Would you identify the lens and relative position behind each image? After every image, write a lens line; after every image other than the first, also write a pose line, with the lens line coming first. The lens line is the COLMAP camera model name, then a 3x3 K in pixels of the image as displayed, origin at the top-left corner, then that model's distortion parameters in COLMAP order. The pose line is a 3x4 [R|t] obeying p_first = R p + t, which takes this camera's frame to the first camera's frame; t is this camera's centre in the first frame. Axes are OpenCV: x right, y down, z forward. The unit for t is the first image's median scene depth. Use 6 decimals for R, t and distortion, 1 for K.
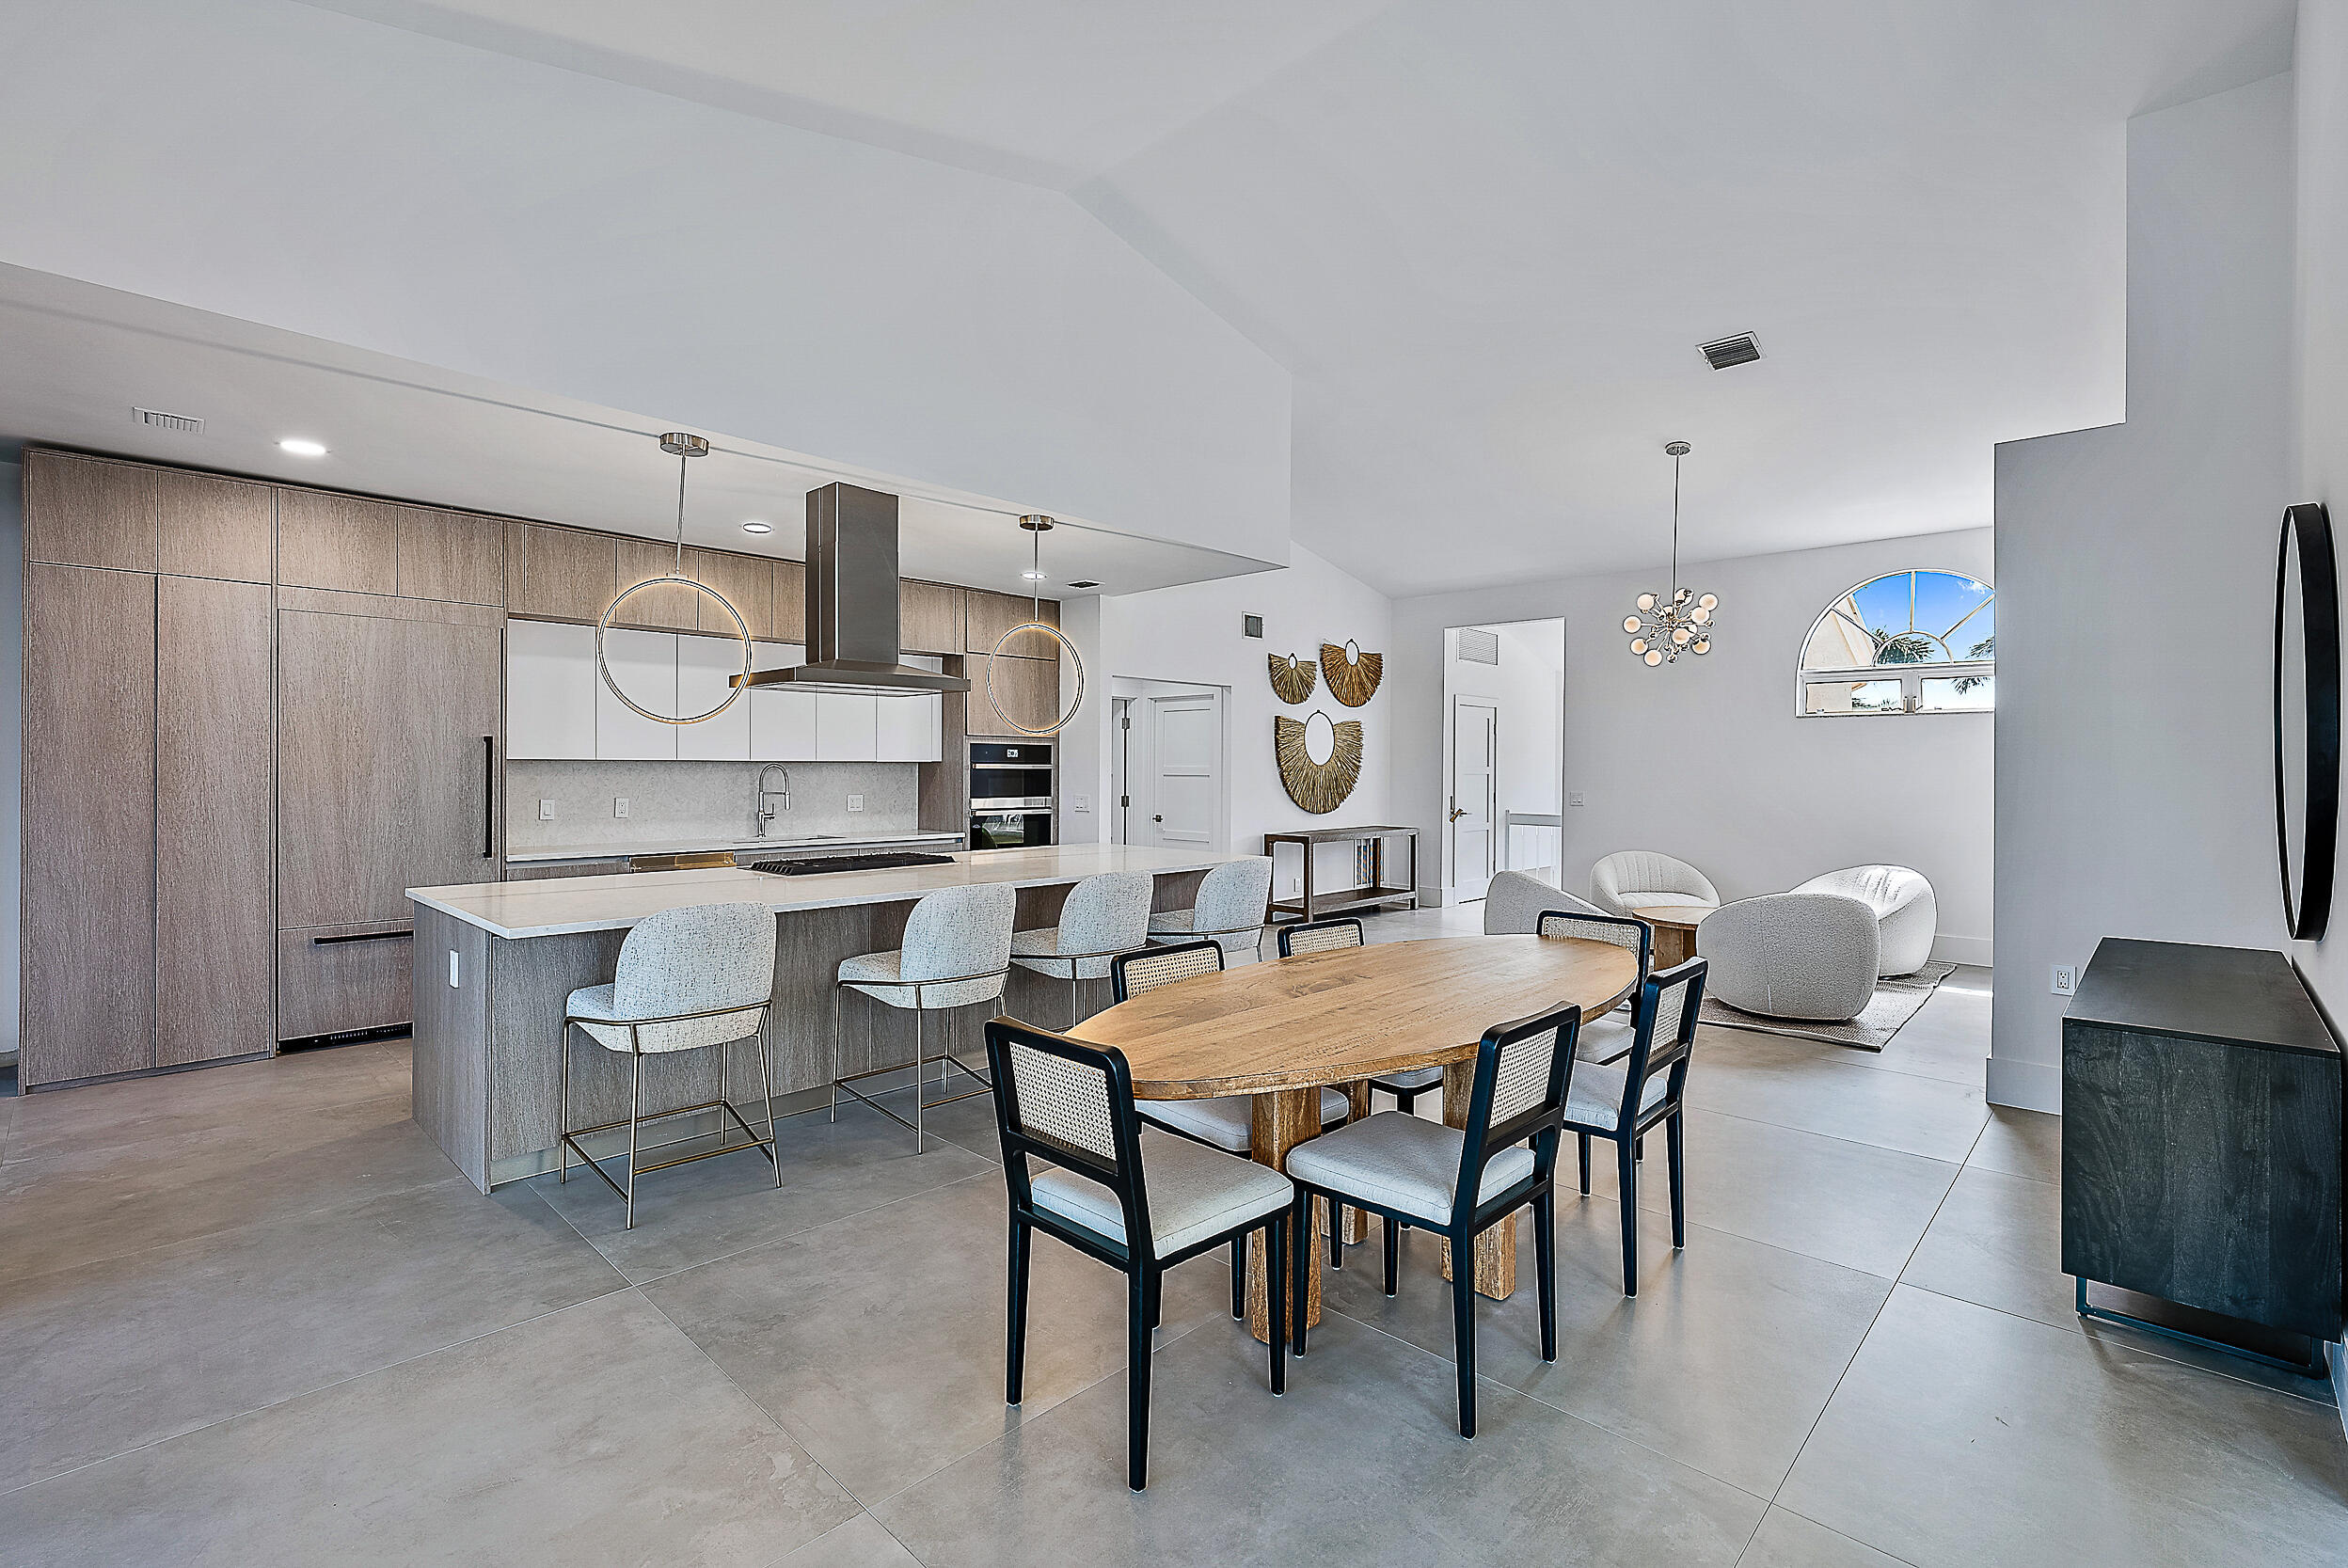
lens RADIAL K [[1026.2, 0, 1180.6], [0, 1026.2, 769.8], [0, 0, 1]] dist [-0.003682, -0.000249]
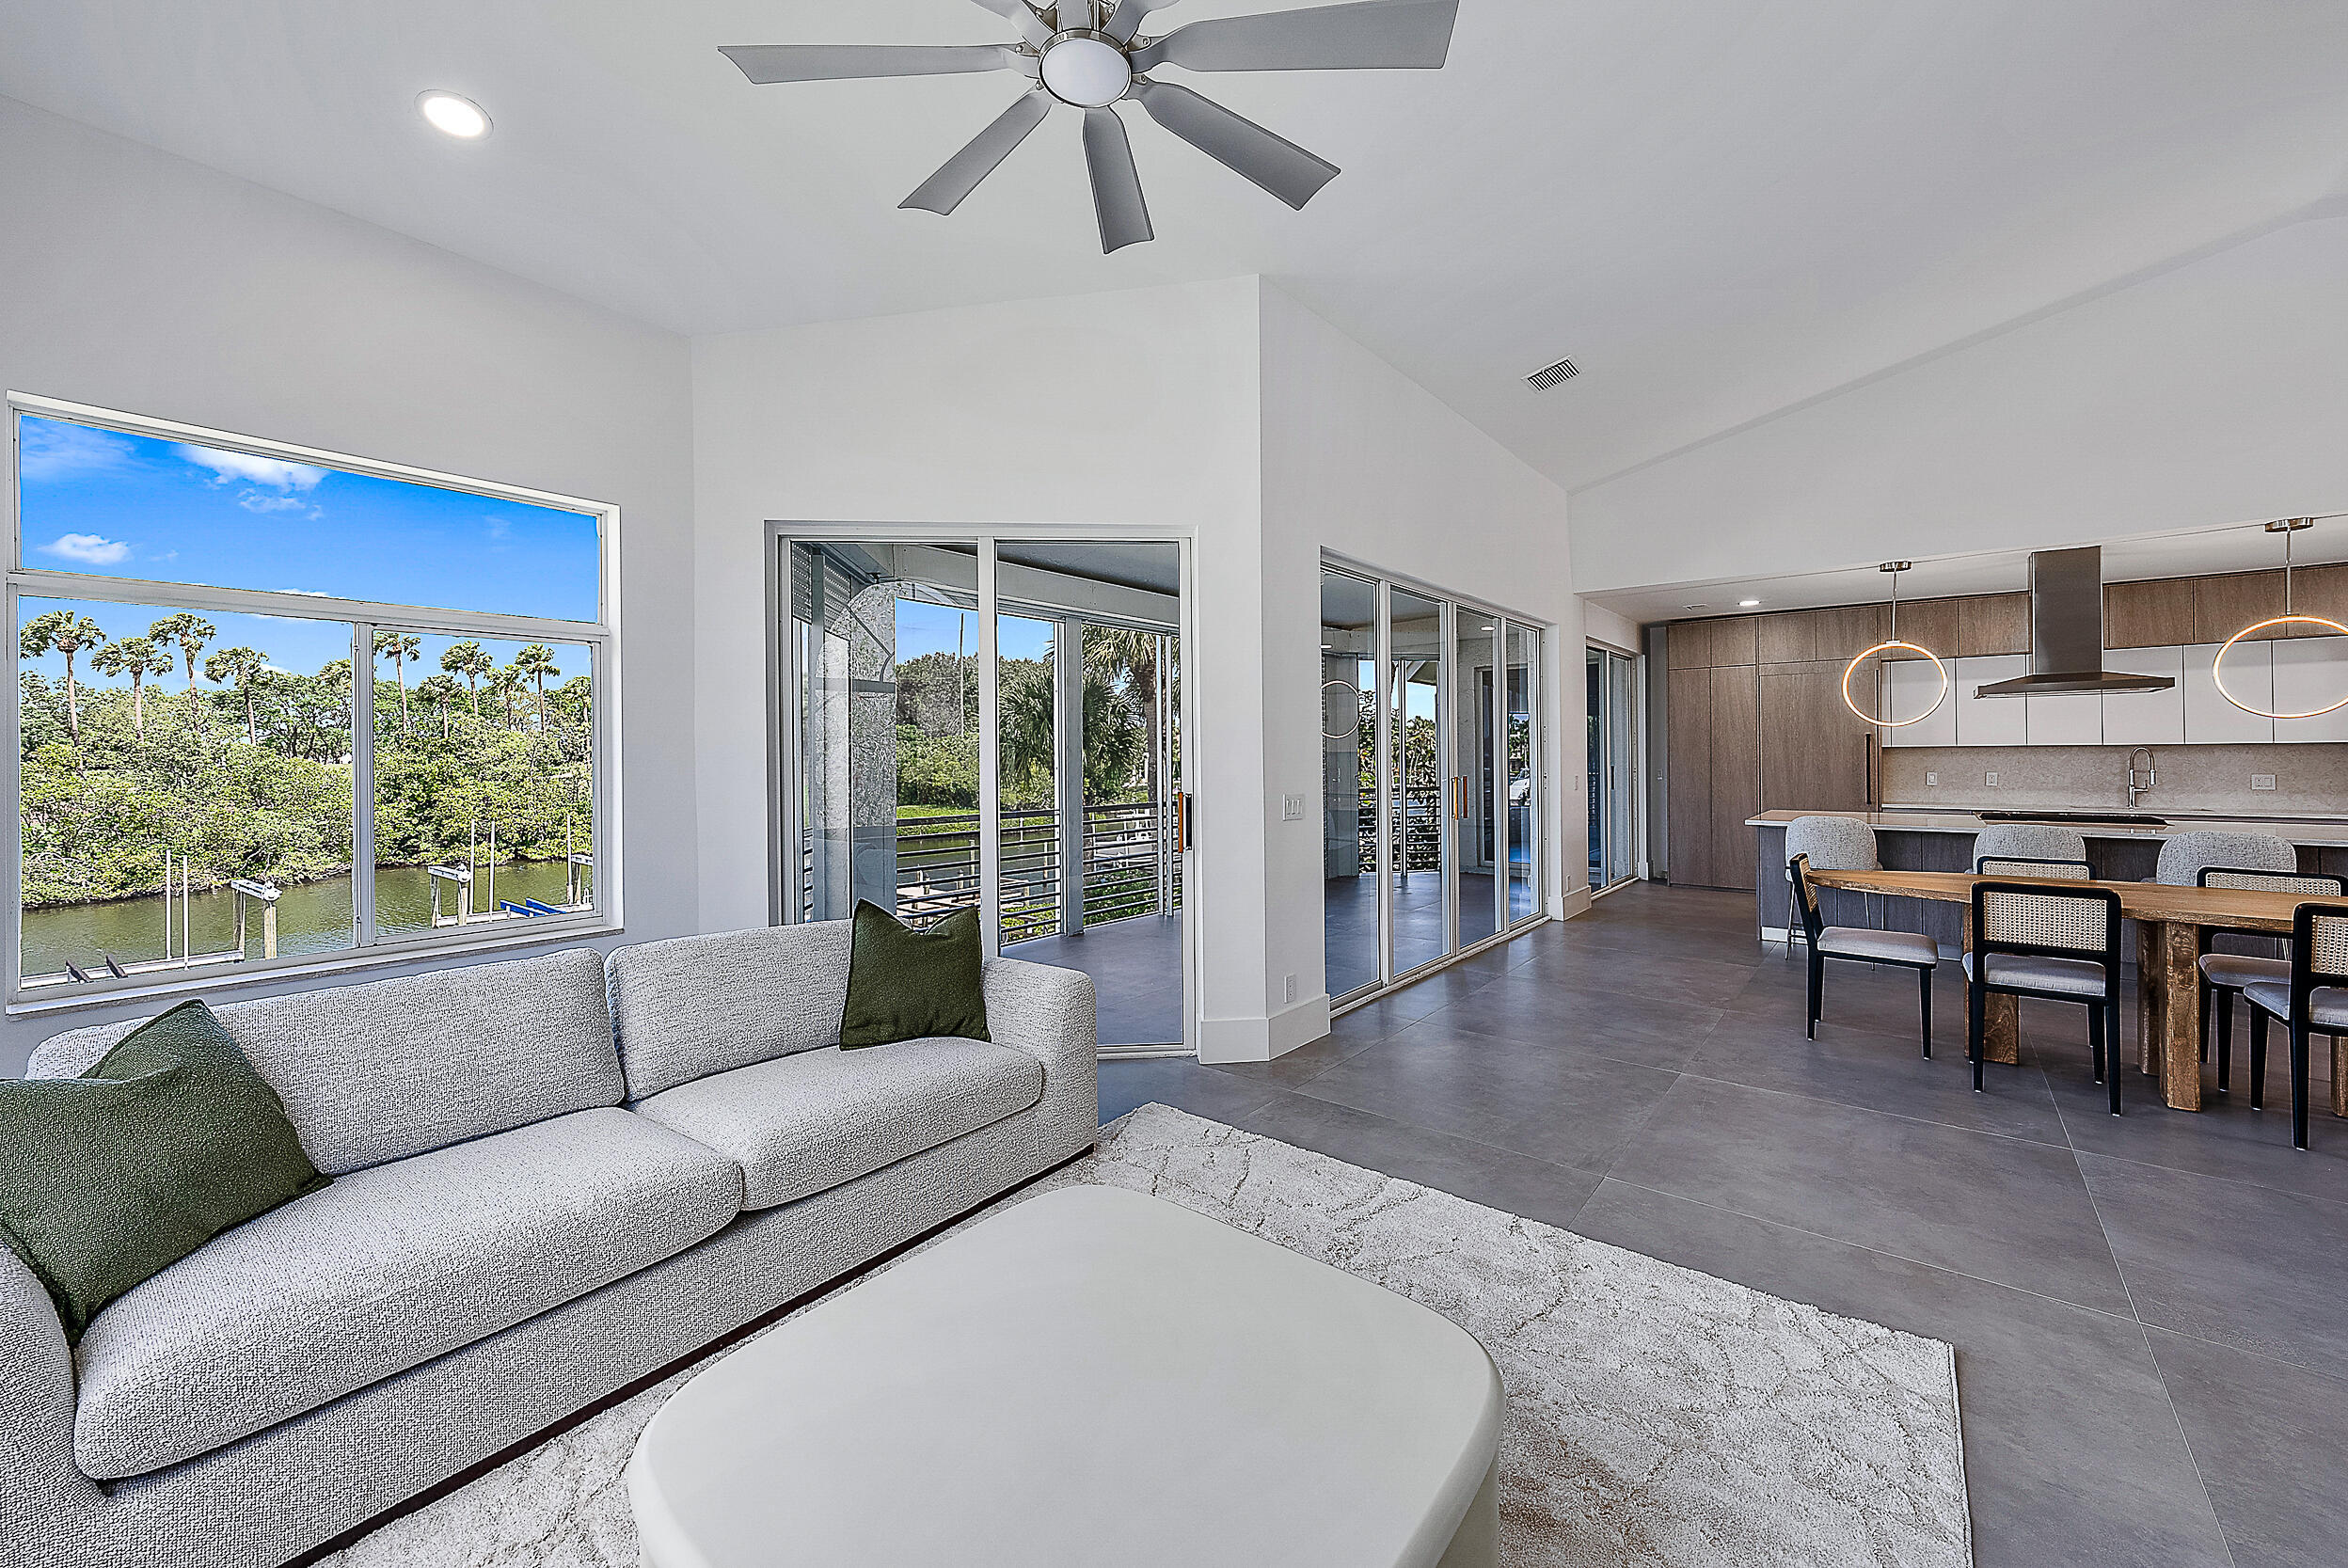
lens RADIAL K [[945.2, 0, 1161.9], [0, 945.2, 763.1], [0, 0, 1]] dist [-0.004568, 0.000351]
pose [[0.063385, 0.003850, -0.997982, 0.649324], [0.005536, 0.999976, 0.004209, 0.002724], [0.997974, -0.005791, 0.063362, -0.221280]]
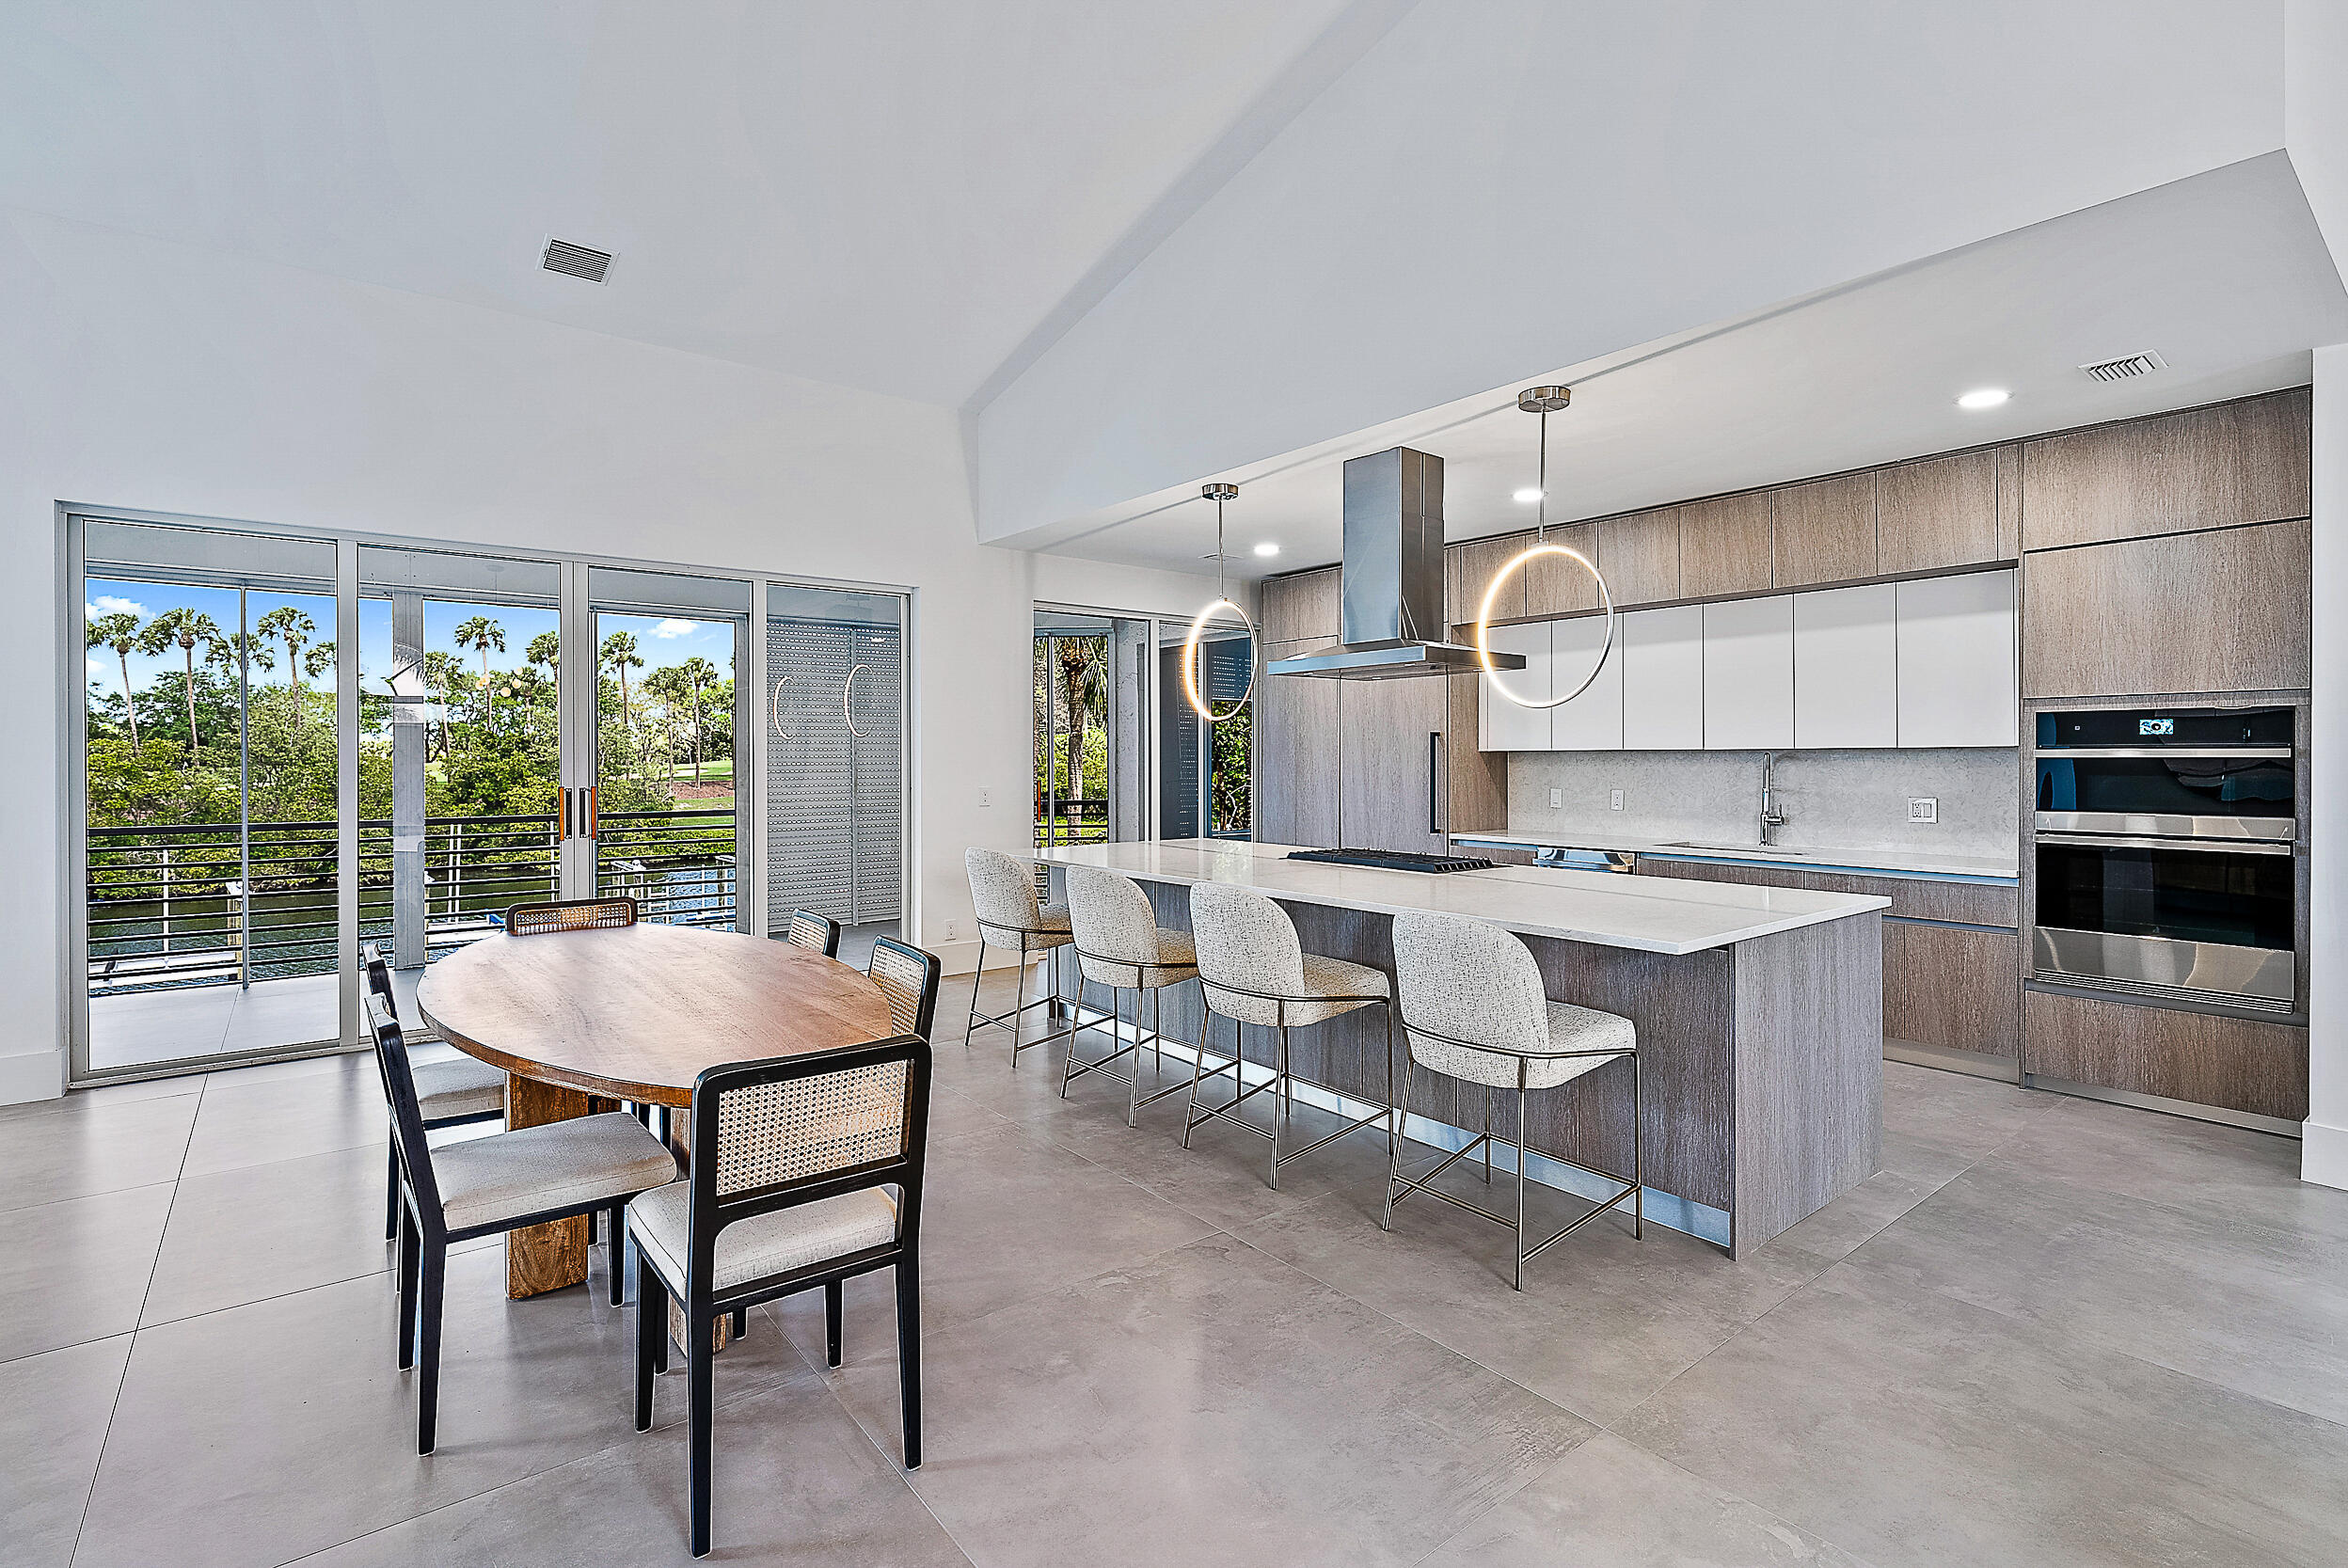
lens RADIAL K [[1119.4, 0, 1198.1], [0, 1119.4, 762.0], [0, 0, 1]] dist [0.001172, 0.001787]
pose [[-0.123635, 0.001333, -0.992327, 0.511714], [-0.000394, 0.999999, 0.001392, 0.000412], [0.992328, 0.000563, -0.123634, 0.695818]]
